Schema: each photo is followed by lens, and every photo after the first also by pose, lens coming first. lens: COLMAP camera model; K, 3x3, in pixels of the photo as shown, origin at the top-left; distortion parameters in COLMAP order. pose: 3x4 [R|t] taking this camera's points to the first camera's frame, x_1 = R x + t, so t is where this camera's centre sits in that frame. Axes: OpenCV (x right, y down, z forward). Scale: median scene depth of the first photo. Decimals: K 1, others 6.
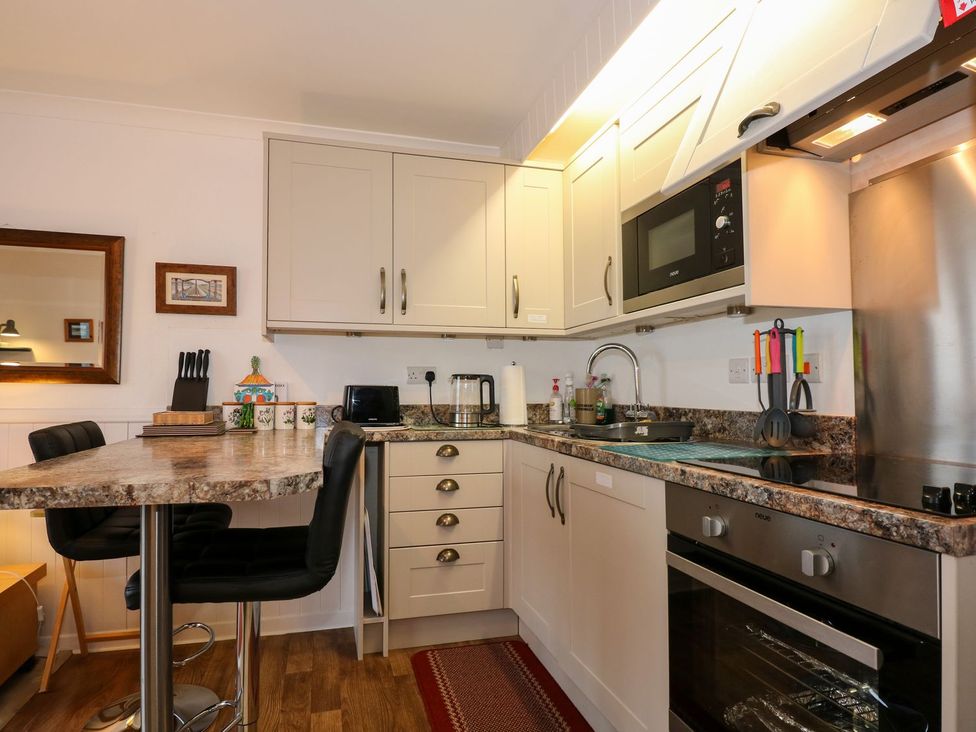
lens RADIAL K [[528.7, 0, 465.1], [0, 528.7, 370.4], [0, 0, 1]] dist [-0.000187, -0.015936]
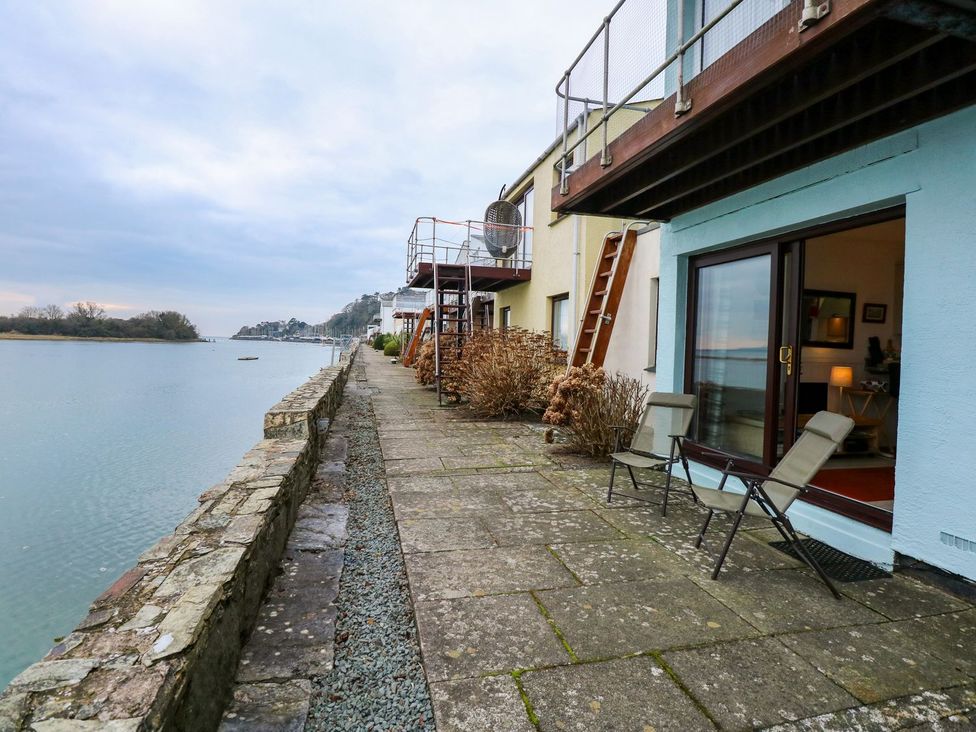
lens RADIAL K [[510.8, 0, 490.5], [0, 510.8, 361.6], [0, 0, 1]] dist [0.002287, -0.015326]
pose [[0.999667, 0.025770, -0.001390, -2.422293], [-0.025600, 0.997015, 0.072845, -0.050866], [0.003263, -0.072785, 0.997342, -1.540844]]
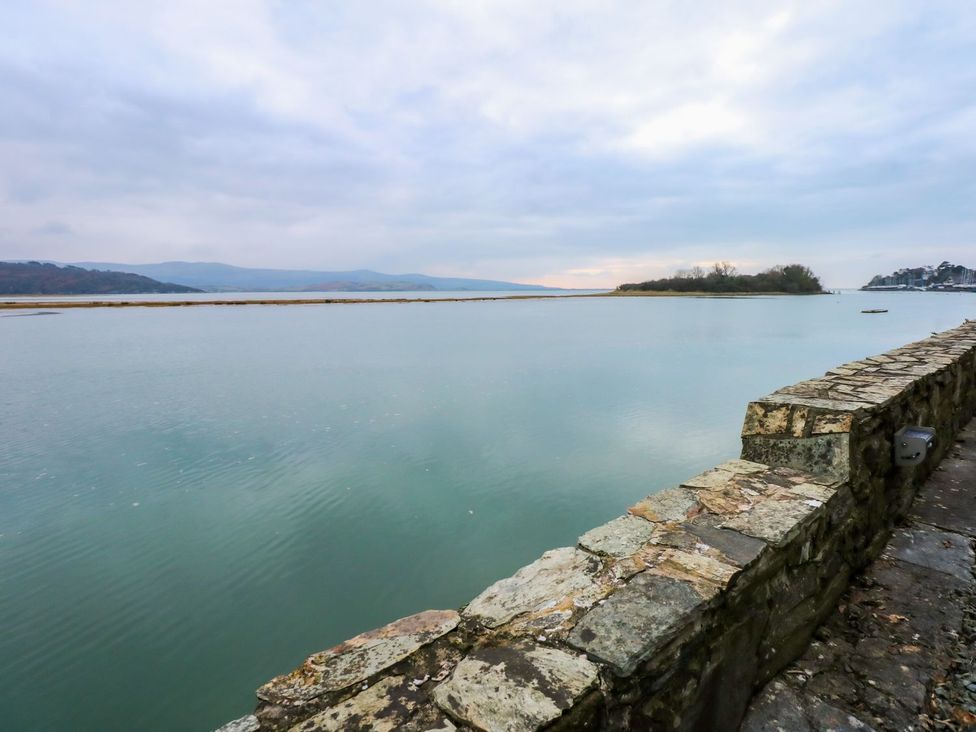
lens RADIAL K [[508.2, 0, 490.5], [0, 508.2, 348.5], [0, 0, 1]] dist [0.001275, -0.013643]
pose [[0.453570, 0.093776, -0.886273, -2.699660], [0.043891, 0.990892, 0.127308, 0.082527], [0.890139, -0.096643, 0.445322, -0.420019]]
